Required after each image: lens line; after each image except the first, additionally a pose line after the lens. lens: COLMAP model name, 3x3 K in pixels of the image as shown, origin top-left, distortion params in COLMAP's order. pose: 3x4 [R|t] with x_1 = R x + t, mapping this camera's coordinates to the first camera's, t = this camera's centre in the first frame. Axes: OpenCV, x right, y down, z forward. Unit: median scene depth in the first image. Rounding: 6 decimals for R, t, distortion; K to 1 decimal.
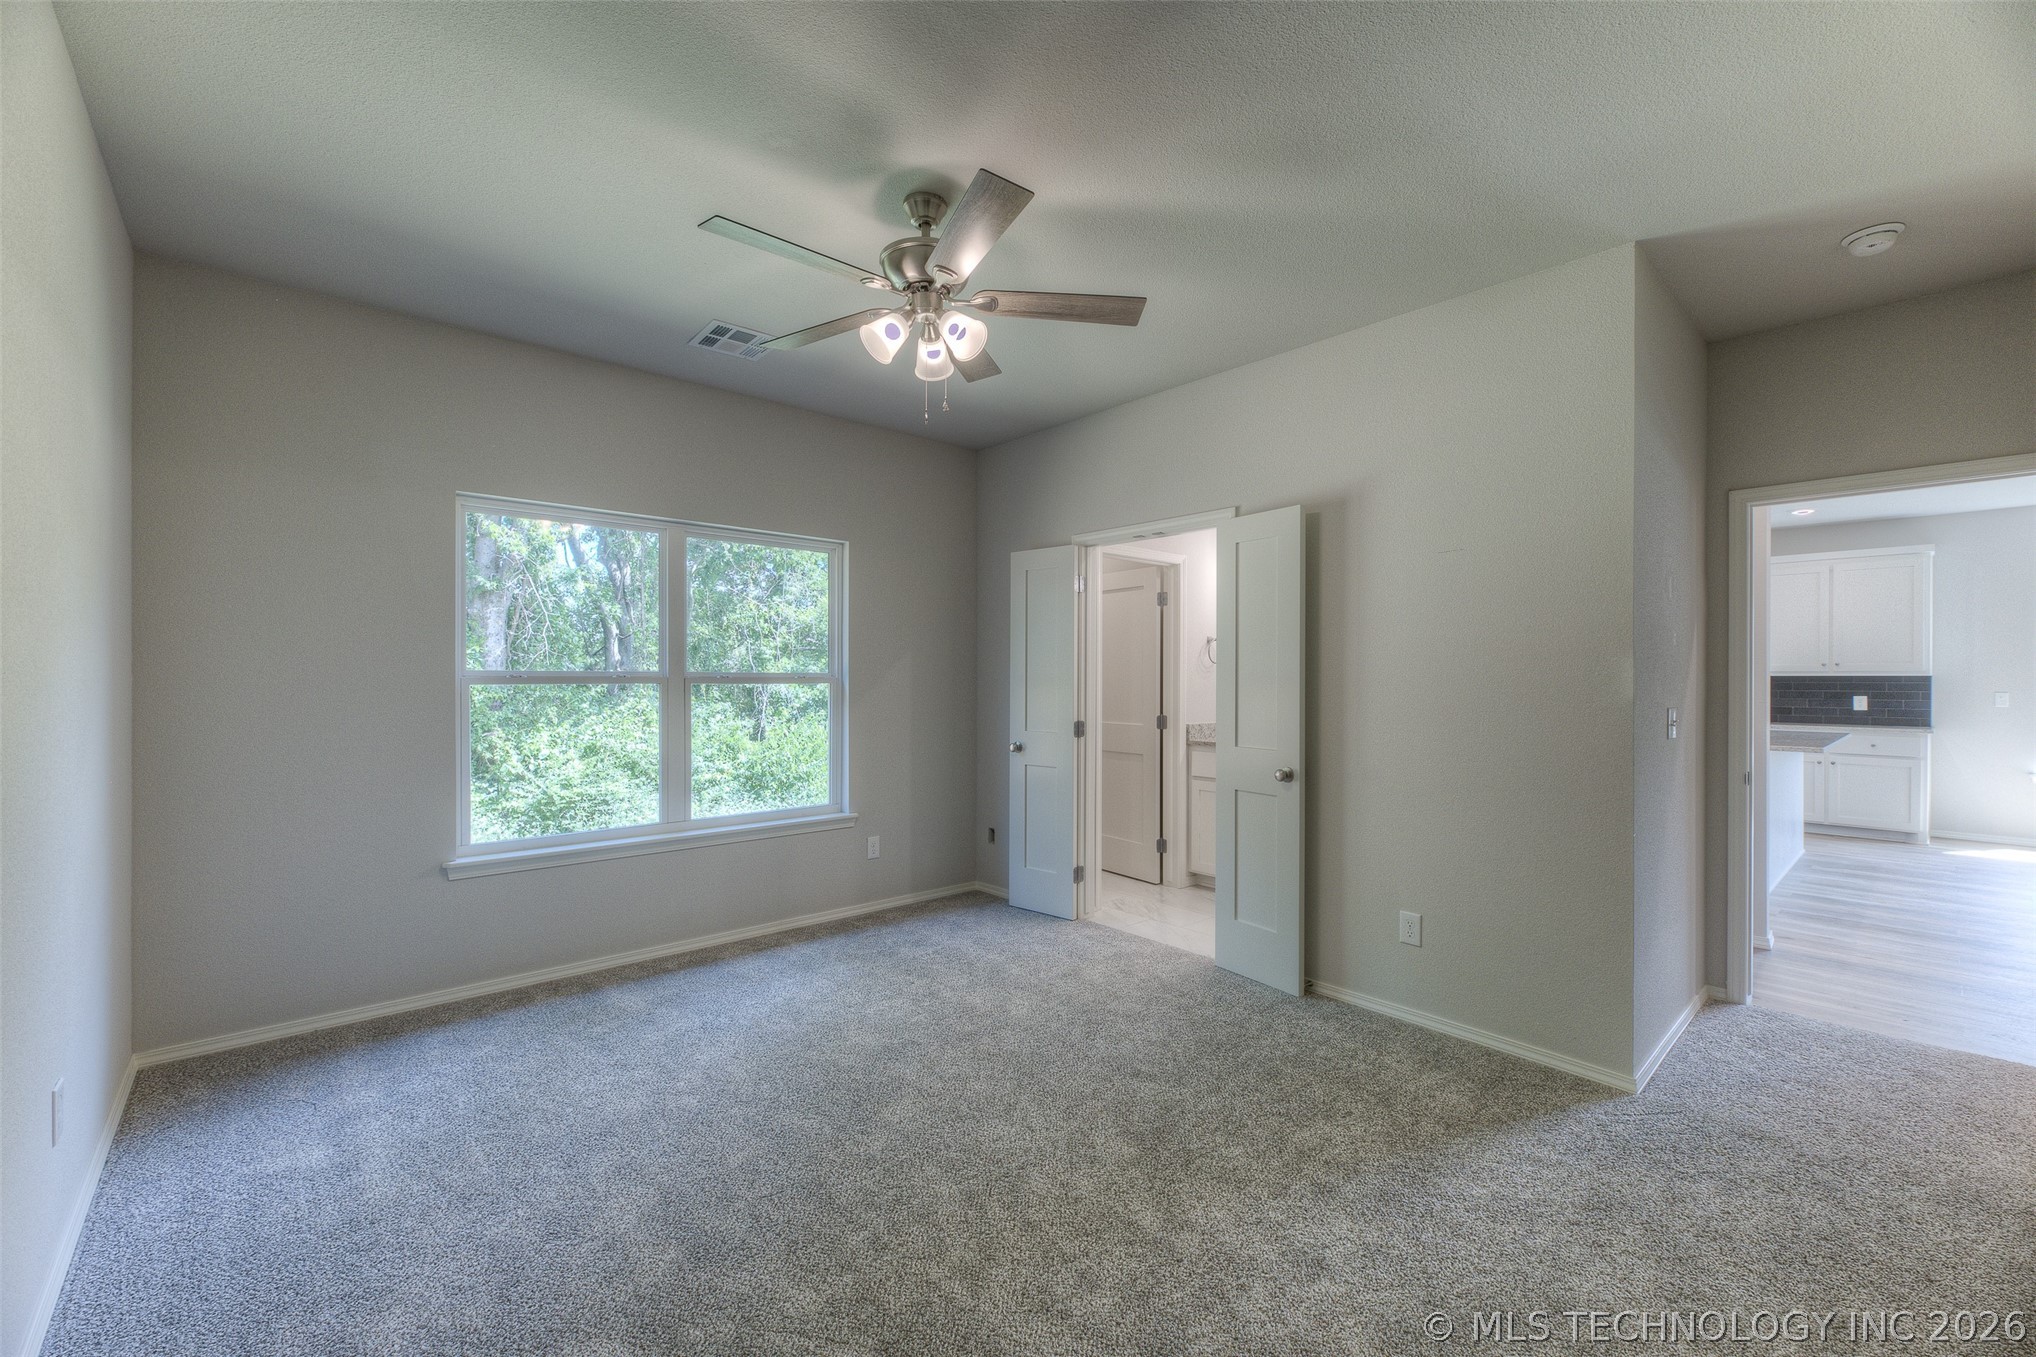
lens RADIAL K [[835.4, 0, 1011.3], [0, 835.4, 683.0], [0, 0, 1]] dist [0.001671, -0.000001]
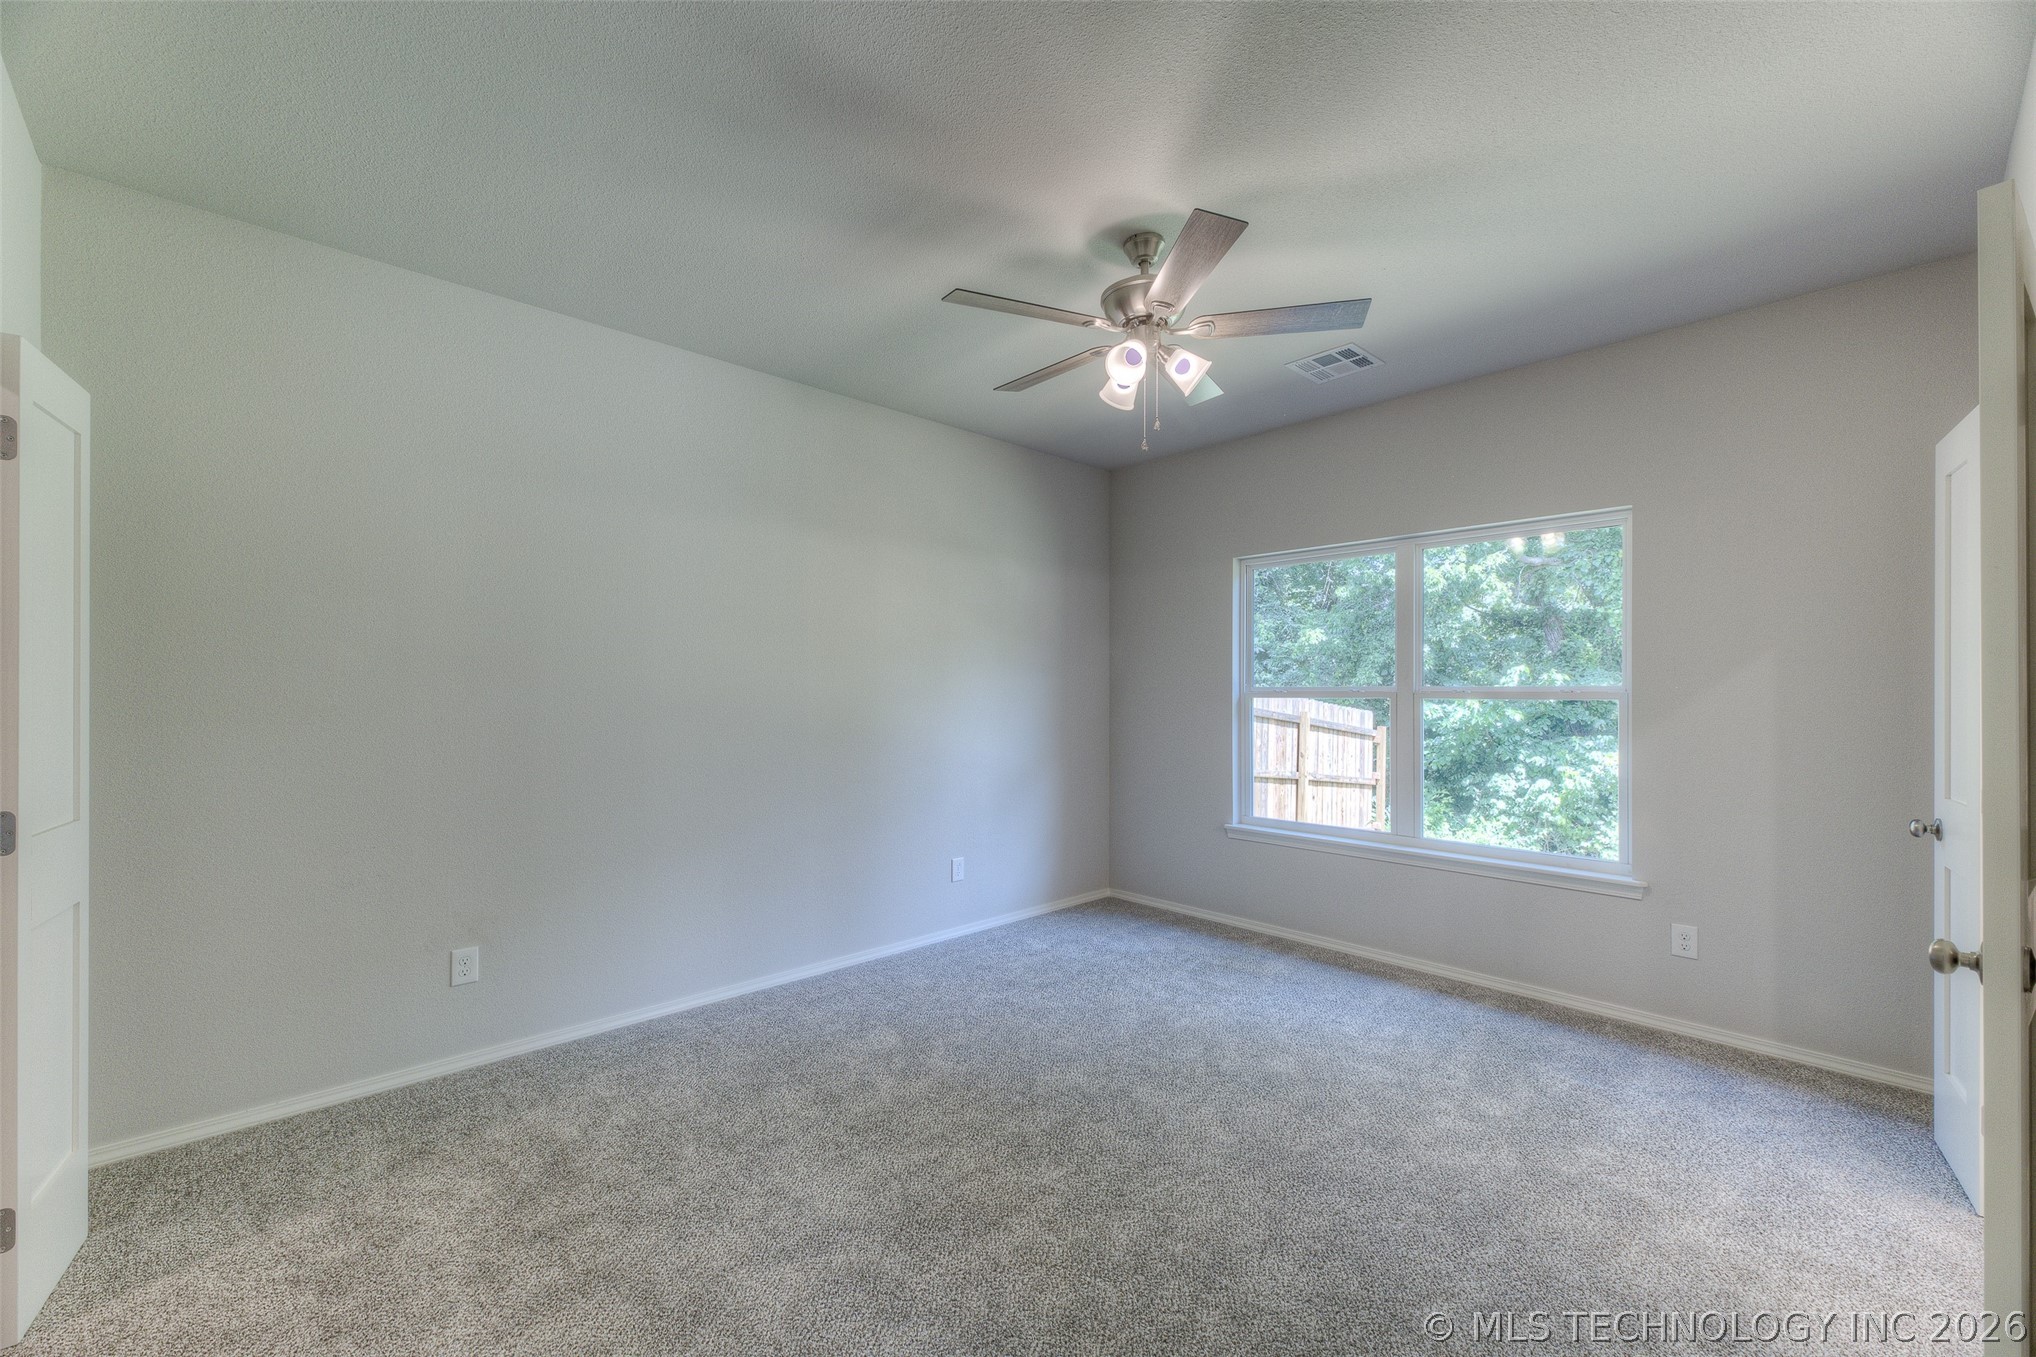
lens RADIAL K [[816.6, 0, 1008.6], [0, 816.6, 688.3], [0, 0, 1]] dist [0.016081, -0.005396]
pose [[0.025494, -0.005456, -0.999660, 0.621344], [-0.007247, 0.999958, -0.005643, -0.001609], [0.999649, 0.007388, 0.025453, 0.540455]]
